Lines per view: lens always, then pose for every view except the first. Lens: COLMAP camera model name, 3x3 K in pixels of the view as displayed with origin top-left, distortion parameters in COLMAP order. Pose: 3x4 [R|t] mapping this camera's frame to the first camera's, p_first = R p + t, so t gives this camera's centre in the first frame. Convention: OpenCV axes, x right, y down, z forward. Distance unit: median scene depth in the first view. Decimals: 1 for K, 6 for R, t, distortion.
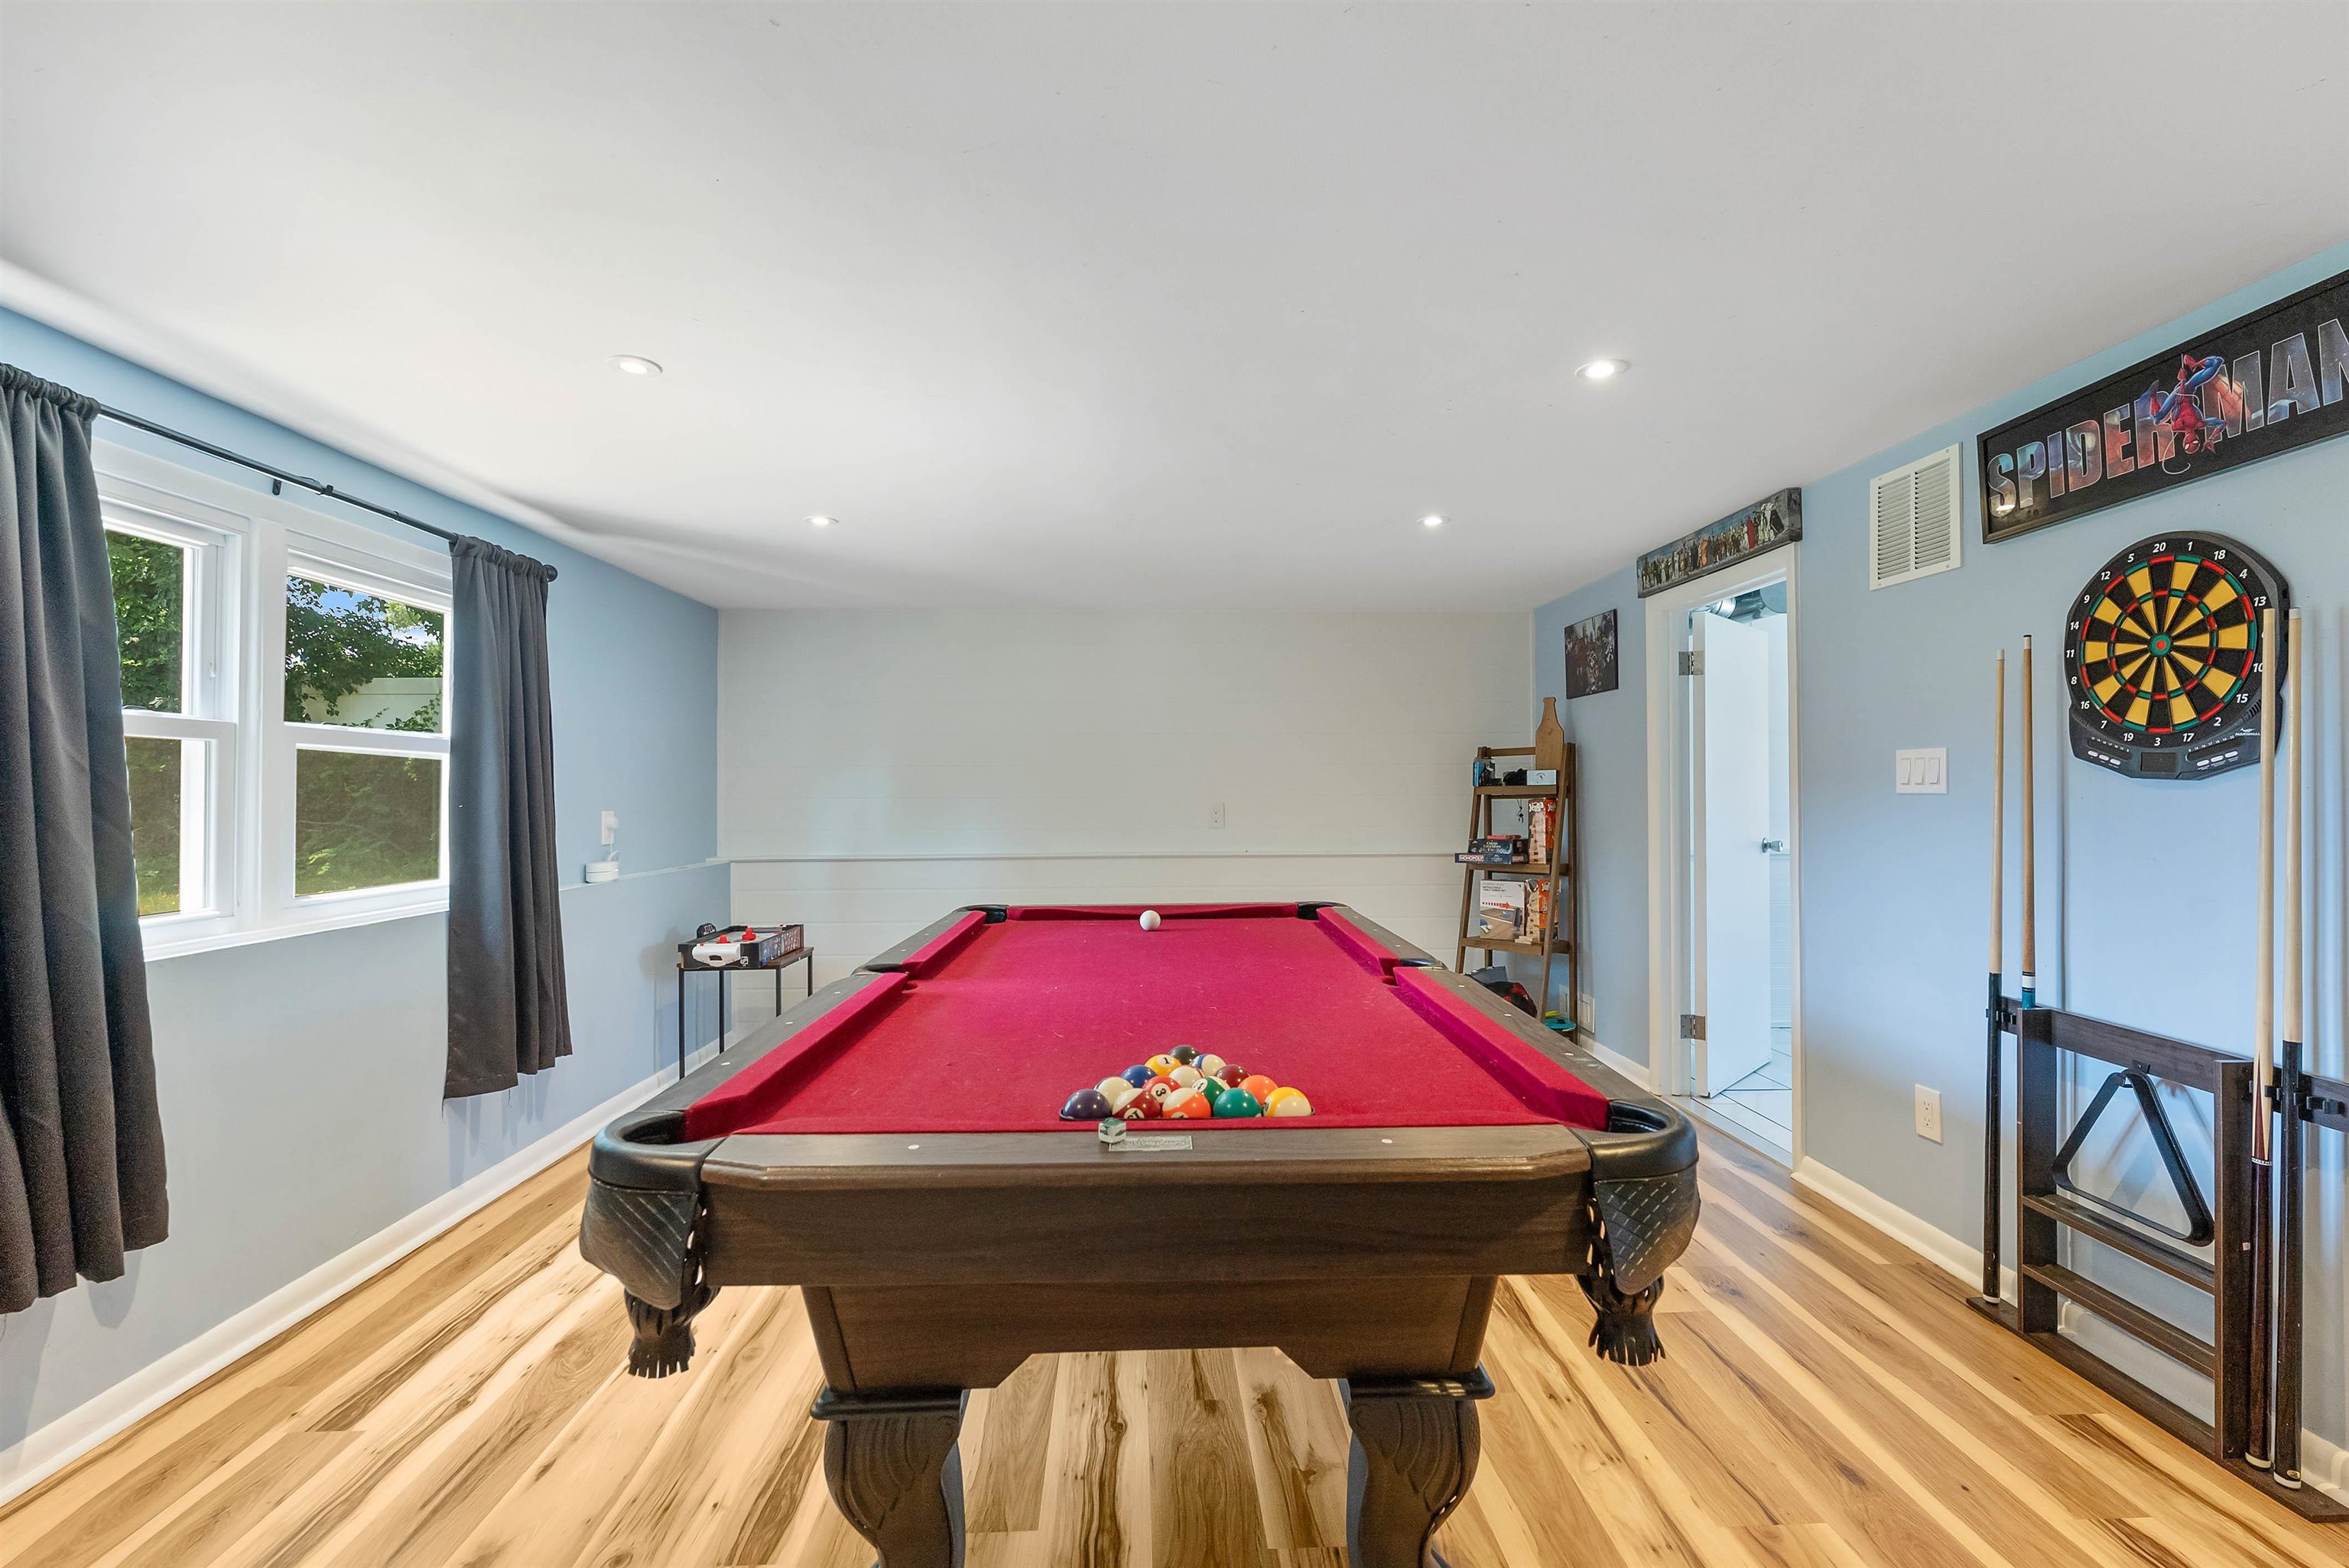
lens RADIAL K [[1012.5, 0, 1185.2], [0, 1012.5, 786.2], [0, 0, 1]] dist [0.000683, -0.000112]
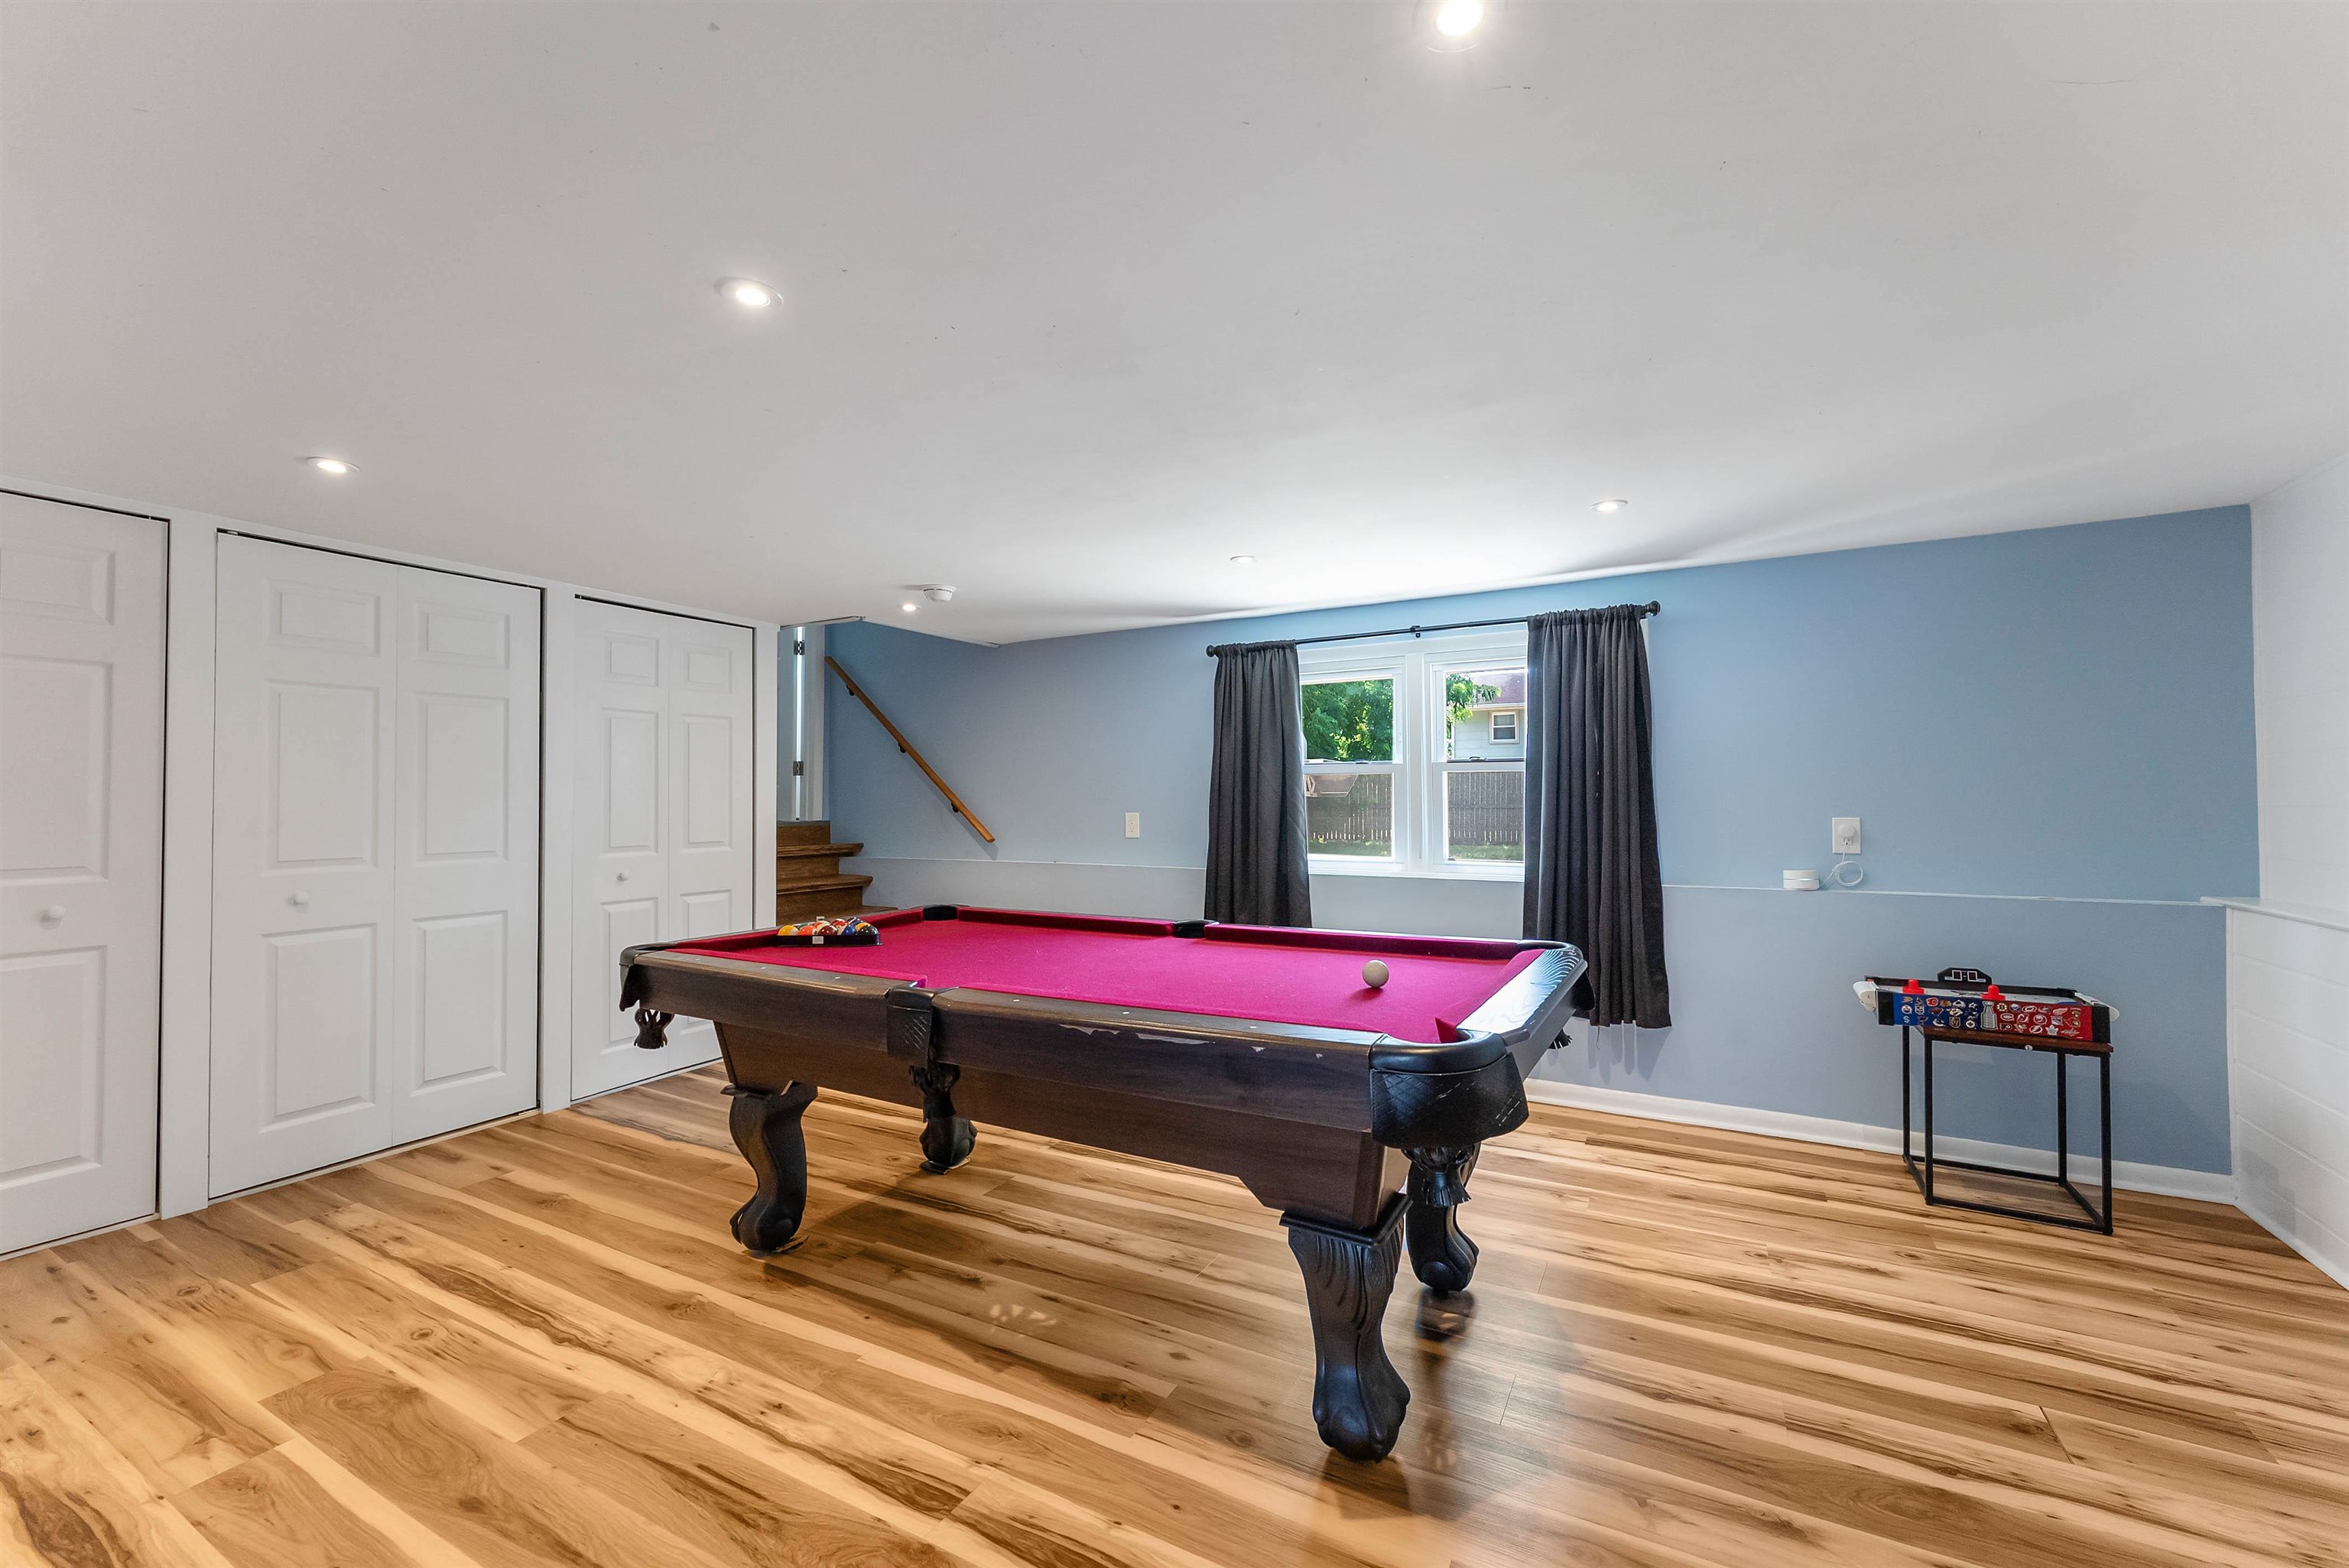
lens RADIAL K [[956.9, 0, 1186.4], [0, 956.9, 785.9], [0, 0, 1]] dist [0.005042, -0.001423]
pose [[-0.521409, 0.000832, -0.853306, 0.964092], [0.011062, 0.999922, -0.005784, -0.012560], [0.853235, -0.012456, -0.521378, 1.846846]]
